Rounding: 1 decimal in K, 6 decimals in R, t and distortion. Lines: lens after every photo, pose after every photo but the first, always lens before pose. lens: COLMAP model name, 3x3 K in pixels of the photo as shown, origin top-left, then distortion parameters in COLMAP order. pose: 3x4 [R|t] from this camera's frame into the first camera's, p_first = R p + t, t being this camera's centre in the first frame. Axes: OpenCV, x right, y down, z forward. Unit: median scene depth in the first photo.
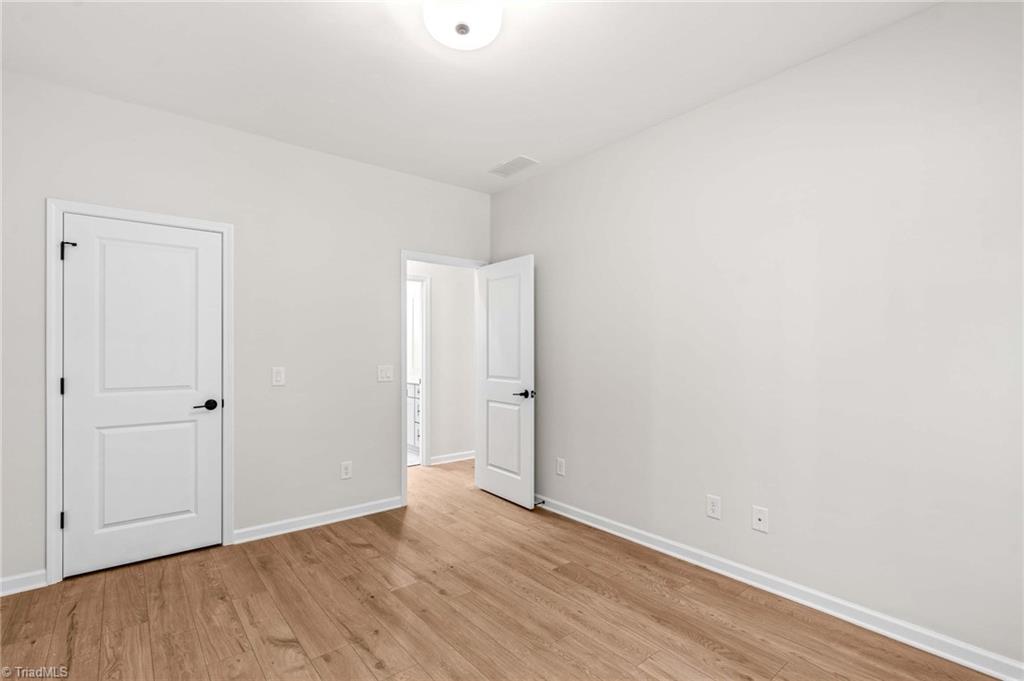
lens RADIAL K [[471.9, 0, 511.8], [0, 471.9, 344.7], [0, 0, 1]] dist [-0.005454, 0.003325]
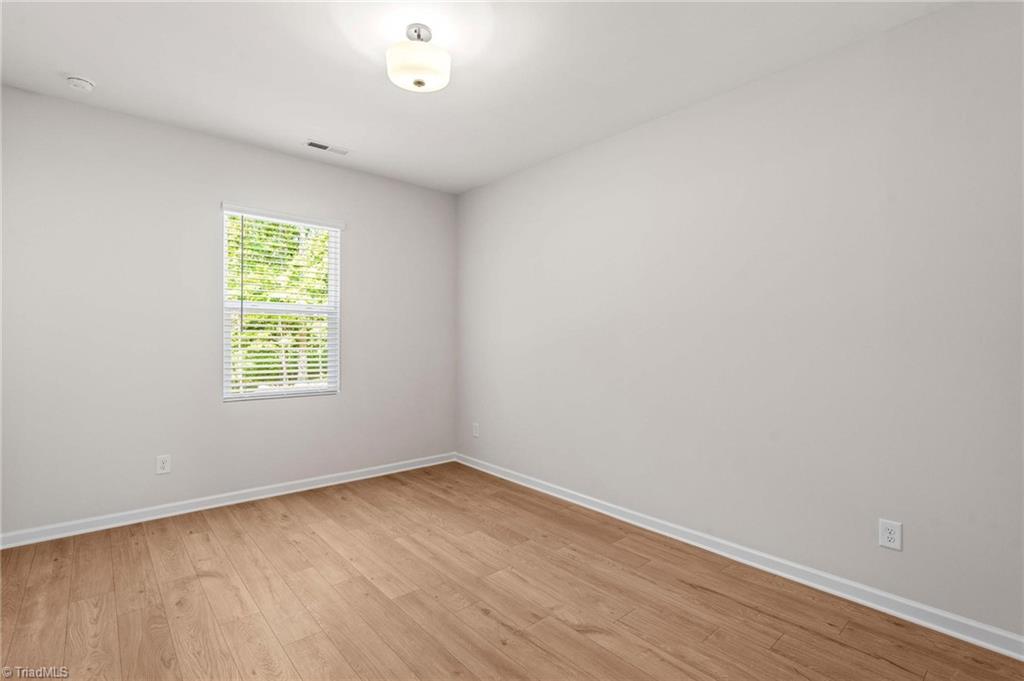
lens RADIAL K [[471.9, 0, 511.4], [0, 471.9, 340.3], [0, 0, 1]] dist [-0.005454, 0.003325]
pose [[-0.999254, -0.009711, -0.037384, -0.269895], [-0.009643, 0.999952, -0.001998, 0.019067], [0.037401, -0.001636, -0.999299, 1.983768]]
